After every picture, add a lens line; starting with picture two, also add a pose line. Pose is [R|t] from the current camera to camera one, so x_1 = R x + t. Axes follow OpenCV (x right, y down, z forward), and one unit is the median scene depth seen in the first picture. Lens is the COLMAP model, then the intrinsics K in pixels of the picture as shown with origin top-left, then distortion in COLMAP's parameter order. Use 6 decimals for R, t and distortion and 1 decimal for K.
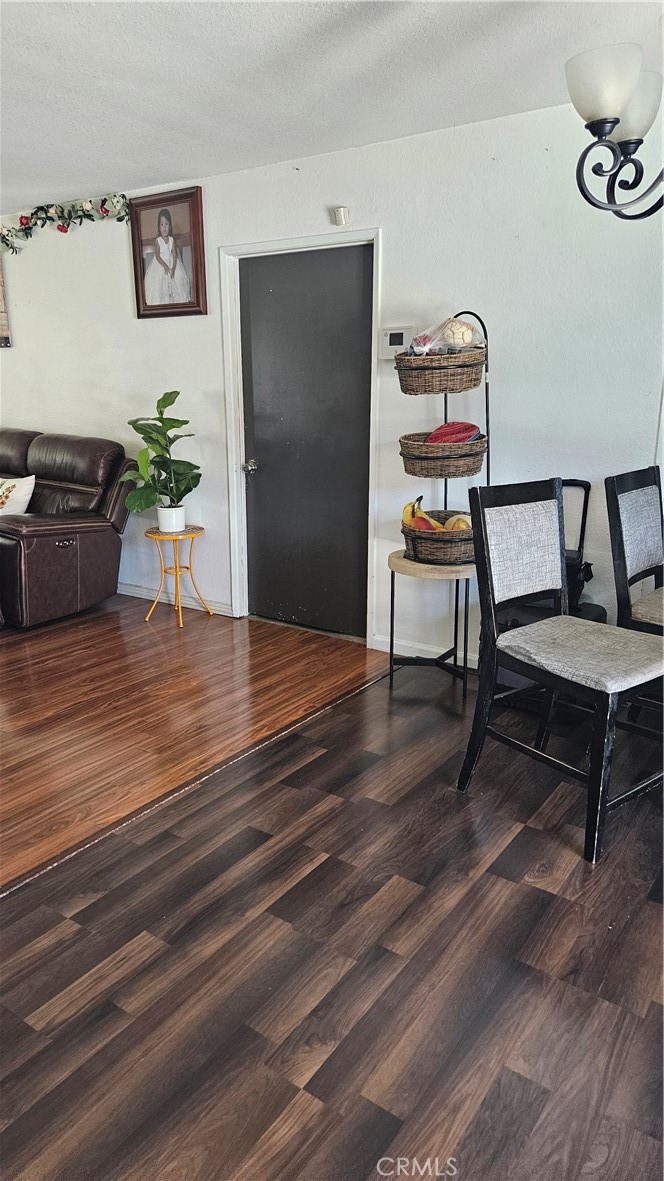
lens RADIAL K [[779.6, 0, 334.6], [0, 779.6, 593.4], [0, 0, 1]] dist [0.055478, -0.052282]
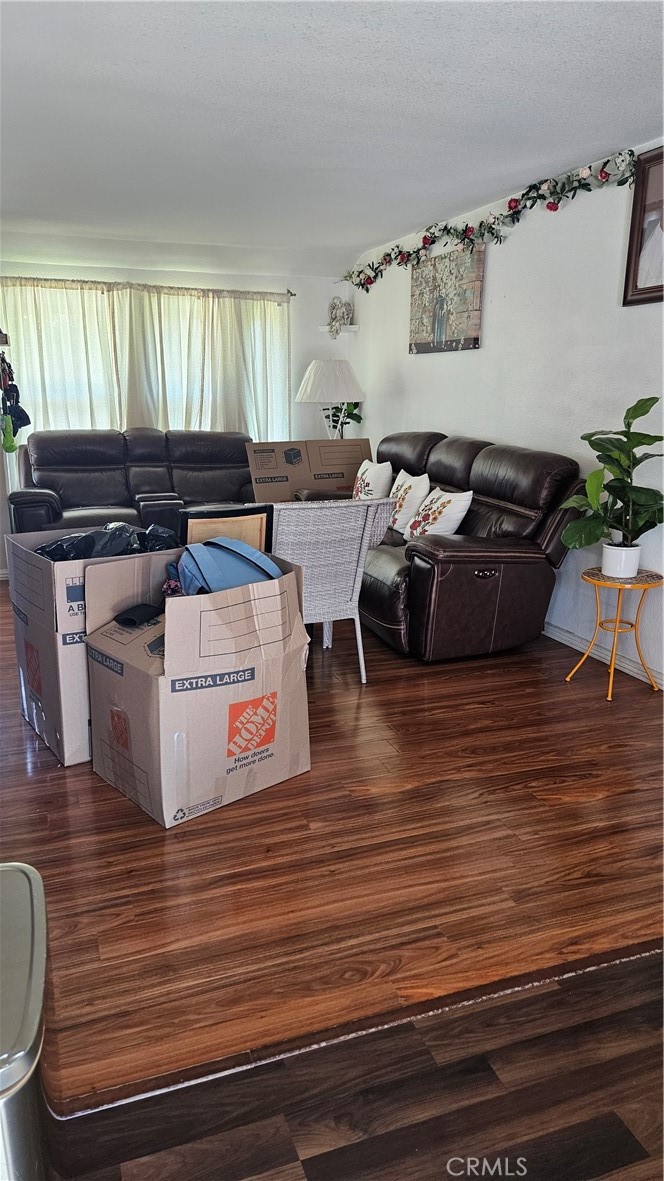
lens RADIAL K [[779.6, 0, 311.6], [0, 779.6, 588.1], [0, 0, 1]] dist [0.055478, -0.052282]
pose [[0.805135, 0.151667, -0.573371, -0.003632], [-0.157289, 0.986736, 0.040142, -0.051507], [0.571854, 0.057865, 0.818312, 0.187113]]
